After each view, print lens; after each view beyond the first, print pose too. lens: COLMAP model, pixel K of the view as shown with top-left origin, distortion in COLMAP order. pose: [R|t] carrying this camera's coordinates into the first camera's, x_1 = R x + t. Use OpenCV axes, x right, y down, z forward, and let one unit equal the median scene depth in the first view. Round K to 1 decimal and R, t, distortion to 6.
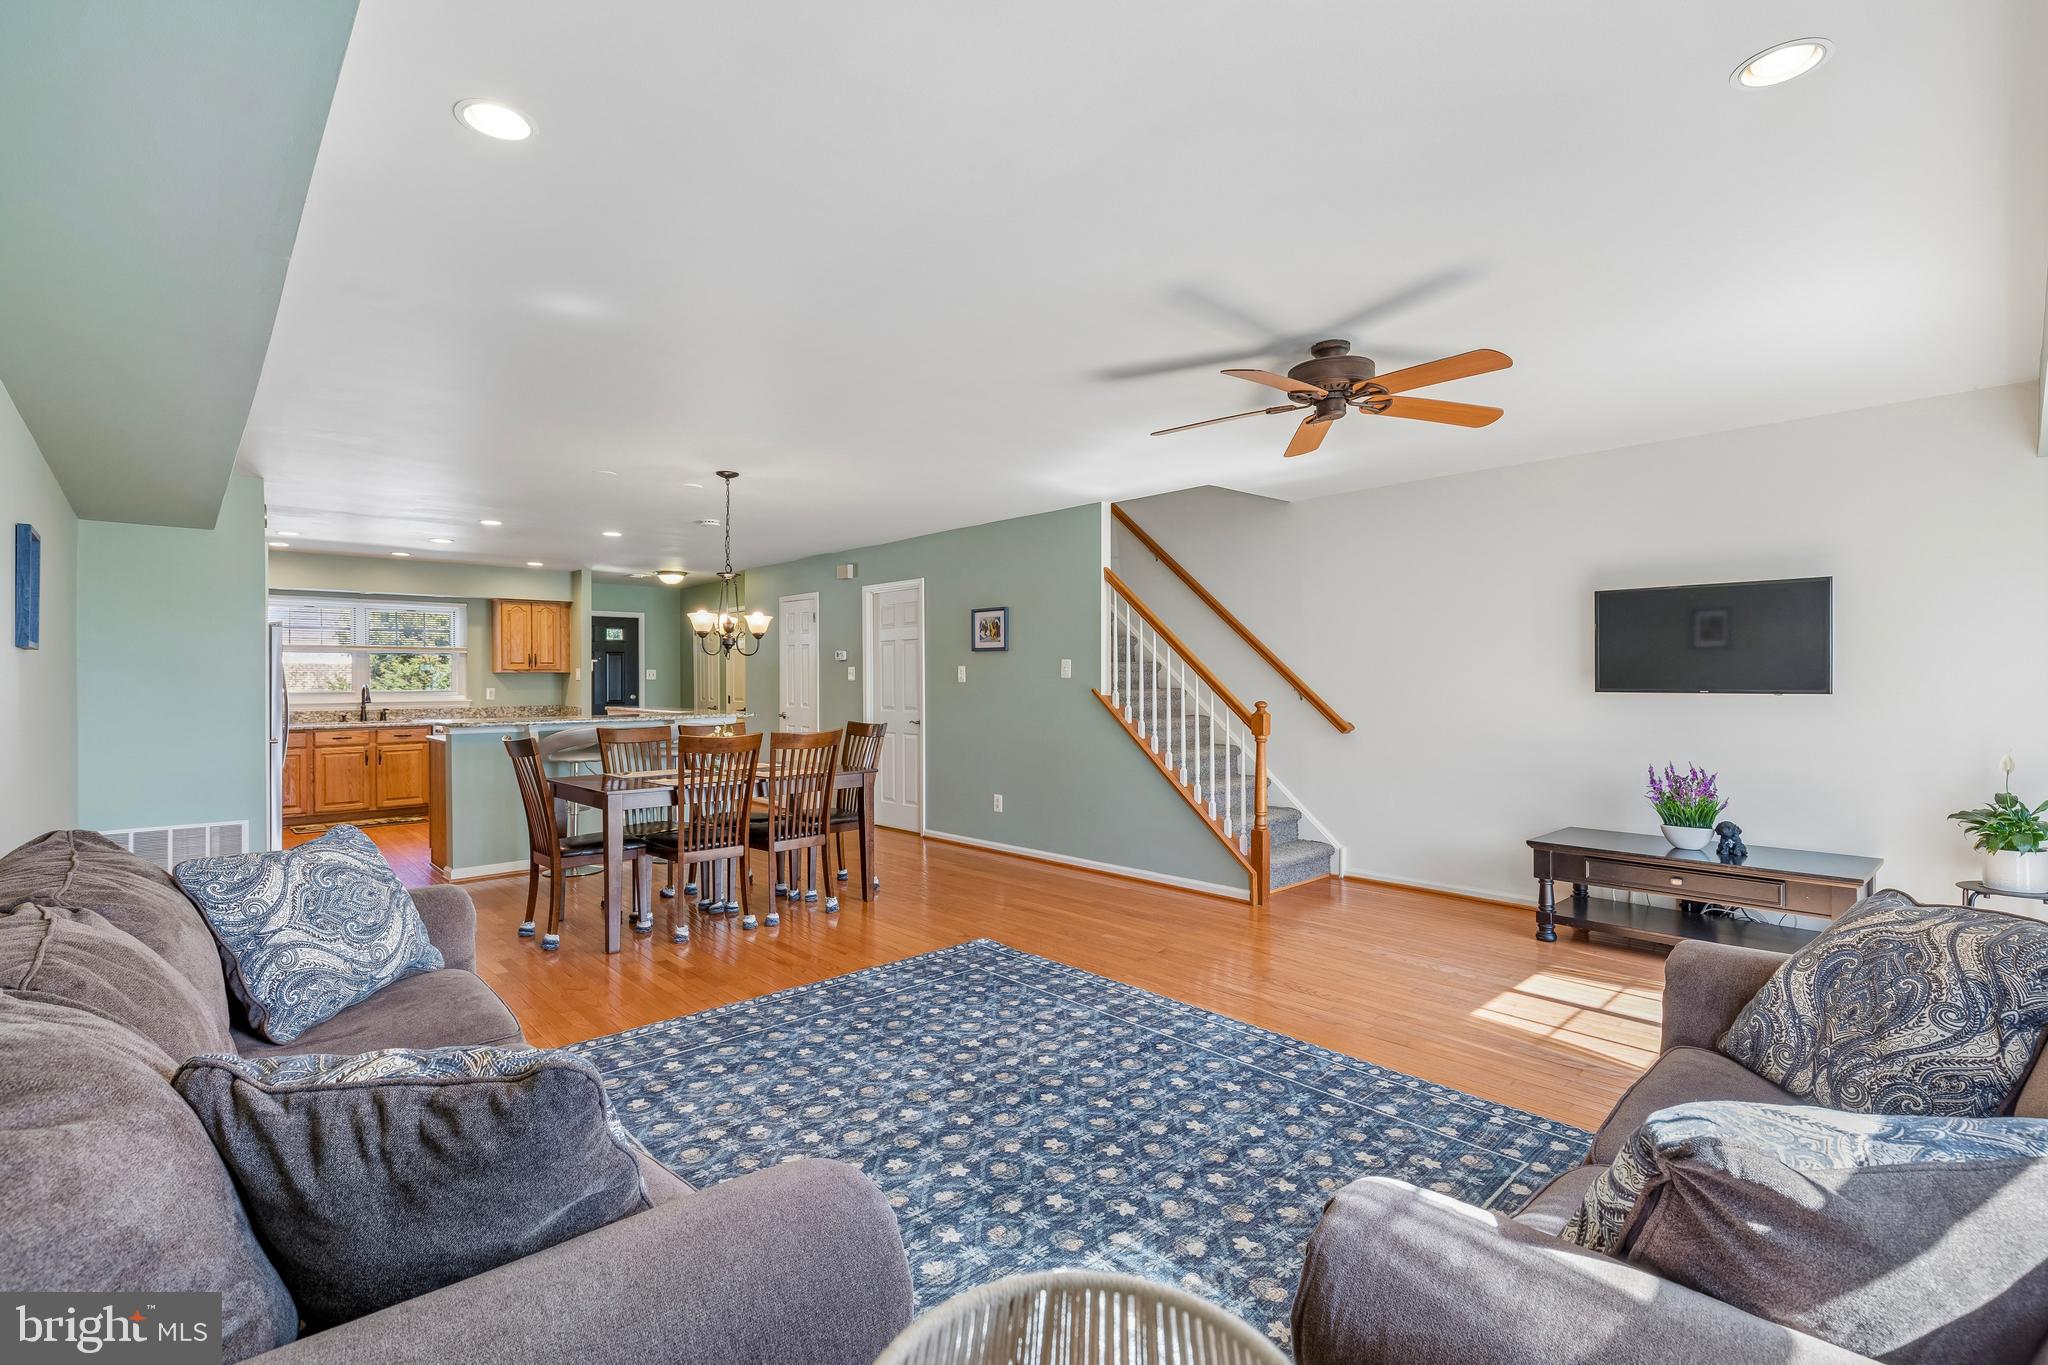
lens RADIAL K [[931.6, 0, 1024.0], [0, 931.6, 682.5], [0, 0, 1]] dist [0.008245, -0.000059]
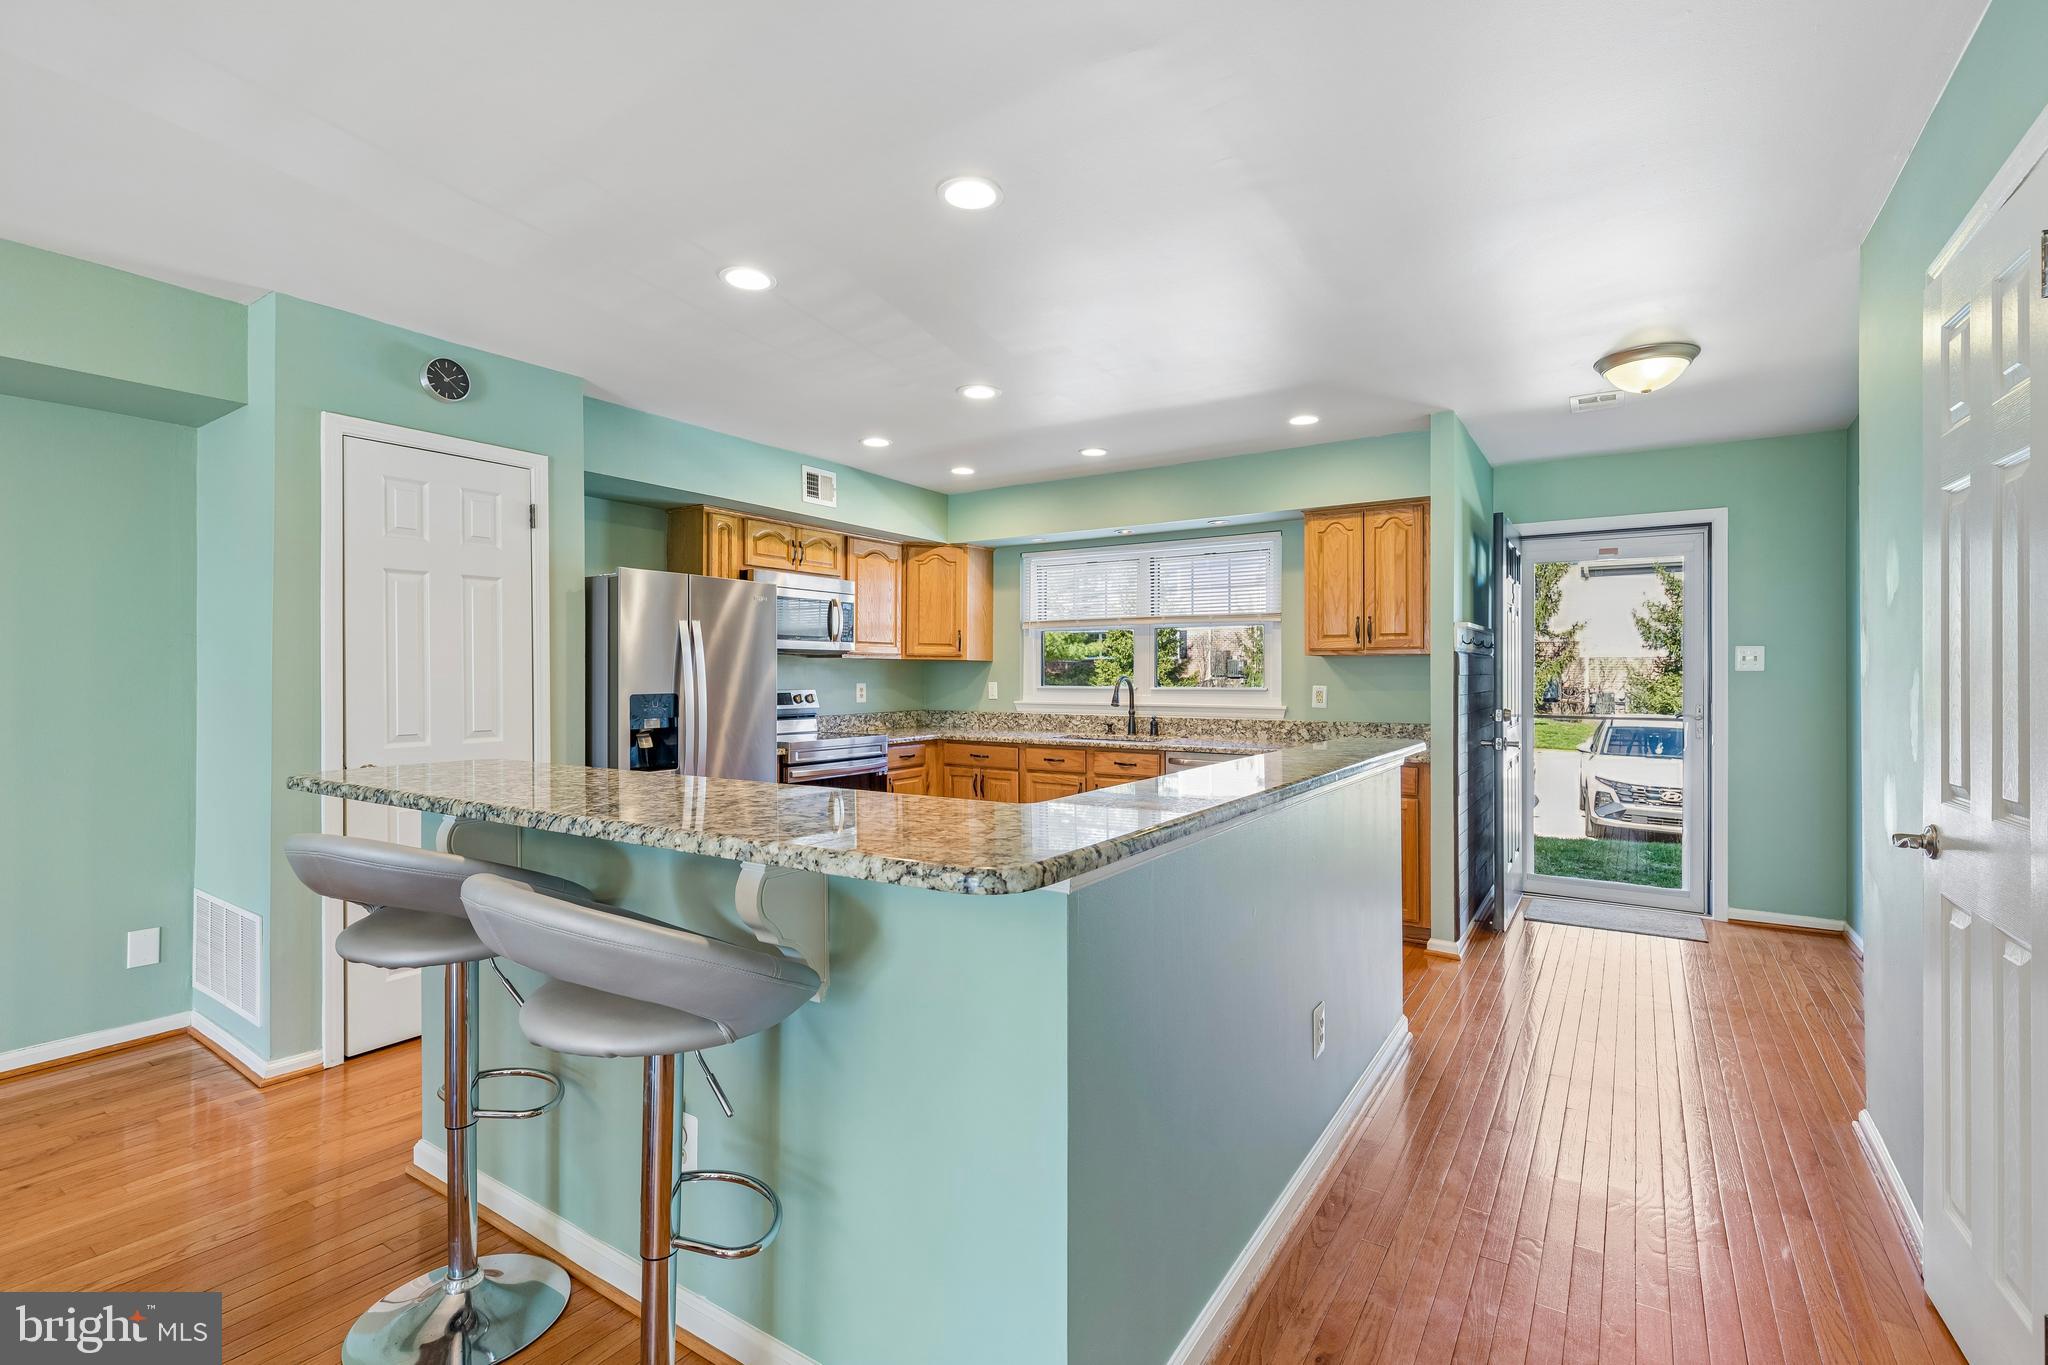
lens RADIAL K [[931.6, 0, 1024.0], [0, 931.6, 682.5], [0, 0, 1]] dist [0.008245, -0.000059]
pose [[0.249446, 0.007462, -0.968360, -0.104063], [-0.005628, 0.999965, 0.006255, 0.001772], [0.968372, 0.003890, 0.249479, 0.749881]]
